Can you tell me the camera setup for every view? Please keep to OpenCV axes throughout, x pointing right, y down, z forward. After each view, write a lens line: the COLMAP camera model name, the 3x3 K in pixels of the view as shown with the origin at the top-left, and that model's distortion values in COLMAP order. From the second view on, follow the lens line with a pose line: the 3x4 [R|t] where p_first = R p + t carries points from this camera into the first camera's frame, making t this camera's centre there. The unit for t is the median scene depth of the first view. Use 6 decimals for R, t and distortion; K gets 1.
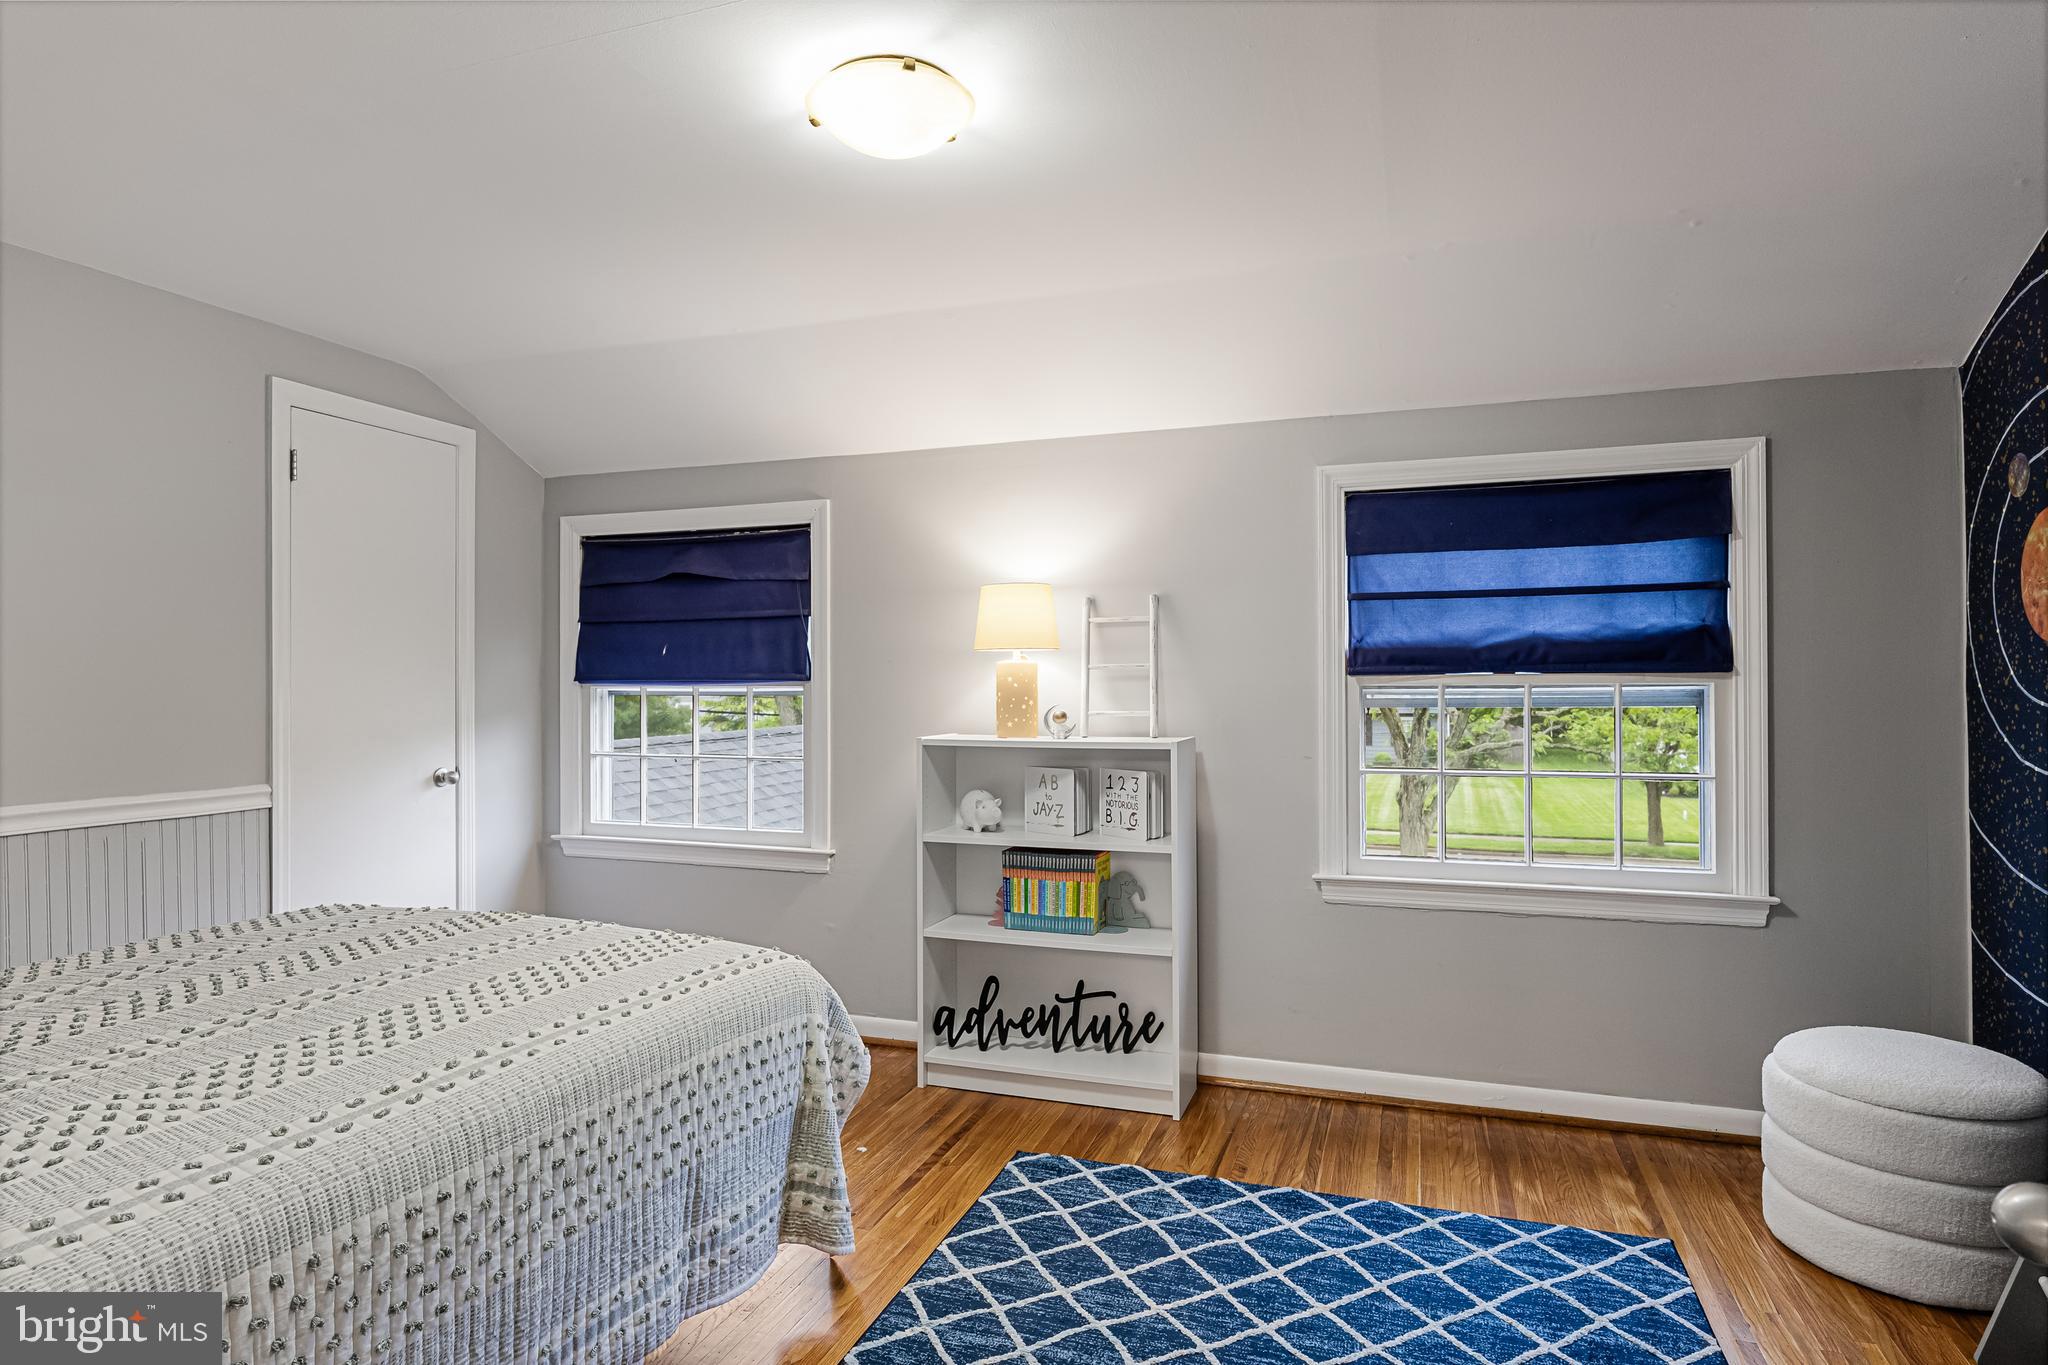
lens RADIAL K [[1173.2, 0, 1013.8], [0, 1173.2, 678.6], [0, 0, 1]] dist [-0.000241, -0.001895]
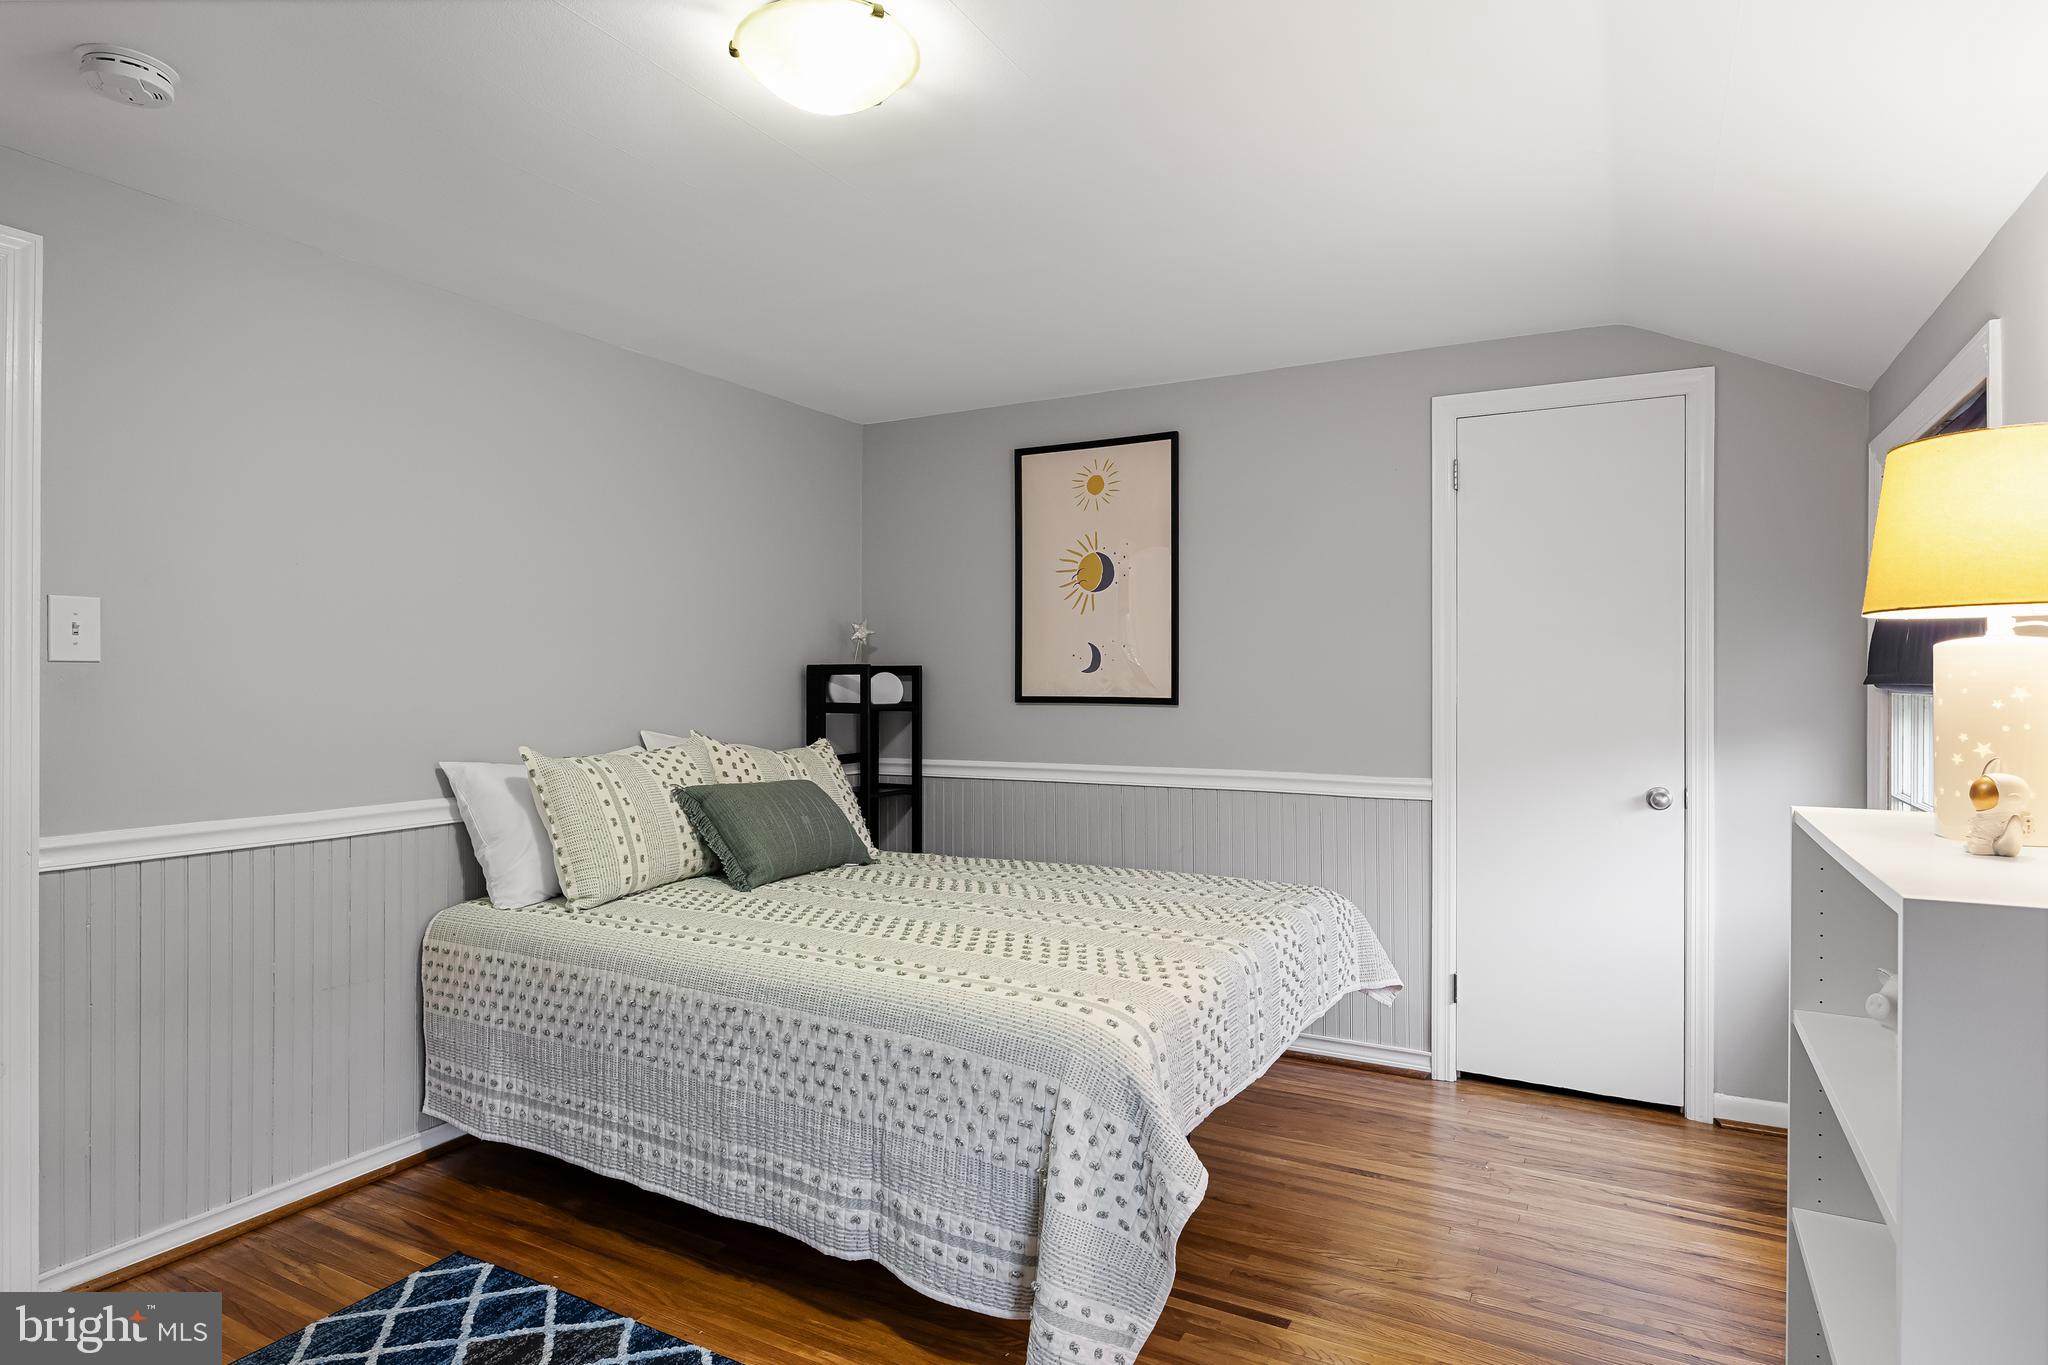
lens RADIAL K [[1136.4, 0, 1019.8], [0, 1136.4, 686.7], [0, 0, 1]] dist [-0.001558, -0.001756]
pose [[-0.180792, 0.007396, -0.983494, 0.500607], [-0.001118, 0.999970, 0.007725, -0.001779], [0.983521, 0.002497, -0.180778, 0.893377]]
